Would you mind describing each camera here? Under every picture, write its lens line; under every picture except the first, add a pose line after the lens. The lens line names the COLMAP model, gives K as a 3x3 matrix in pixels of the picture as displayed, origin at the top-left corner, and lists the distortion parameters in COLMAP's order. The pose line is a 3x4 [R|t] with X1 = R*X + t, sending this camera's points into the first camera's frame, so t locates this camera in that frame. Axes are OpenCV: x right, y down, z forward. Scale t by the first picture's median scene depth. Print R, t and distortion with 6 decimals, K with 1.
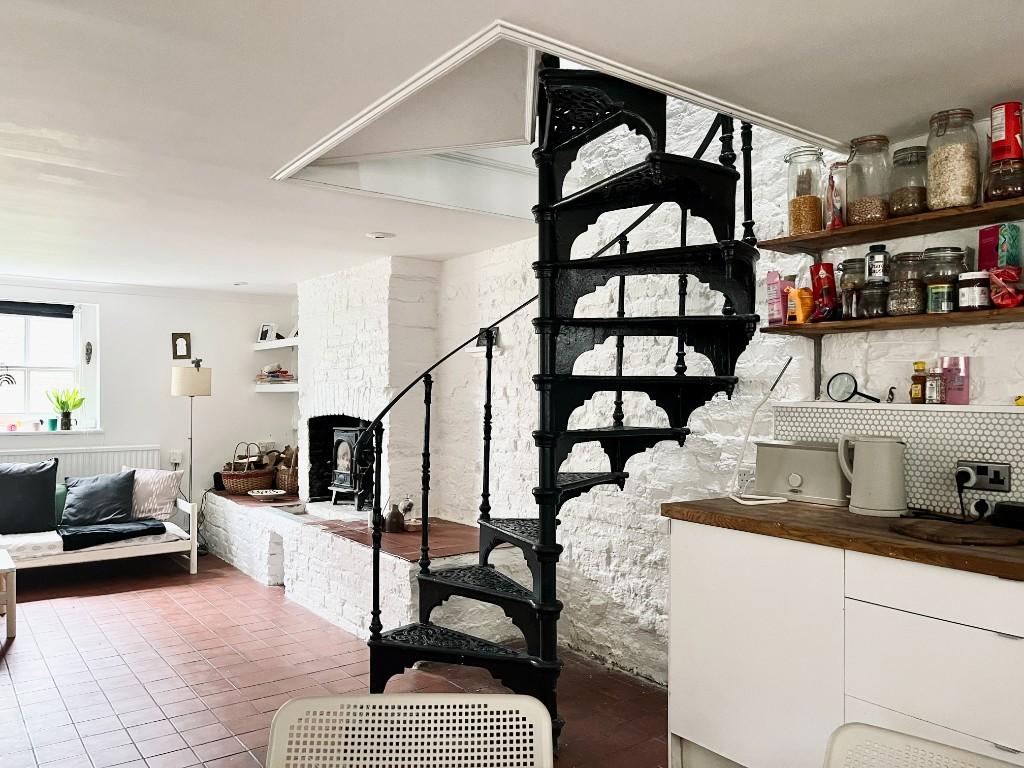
lens RADIAL K [[776.4, 0, 510.2], [0, 776.4, 387.2], [0, 0, 1]] dist [0.062384, -0.092844]
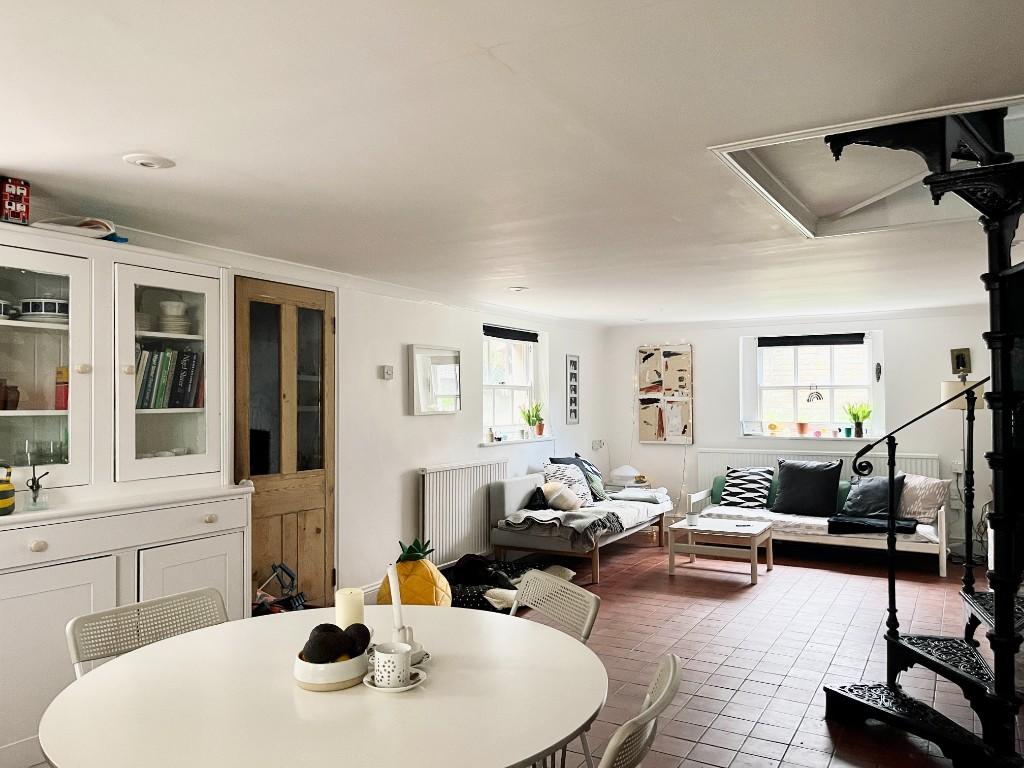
lens RADIAL K [[766.0, 0, 511.3], [0, 766.0, 387.5], [0, 0, 1]] dist [0.057245, -0.082402]
pose [[0.397214, -0.023893, -0.917415, 0.668675], [0.013595, 0.999705, -0.020150, -0.010783], [0.917625, -0.004468, 0.397422, 0.084845]]
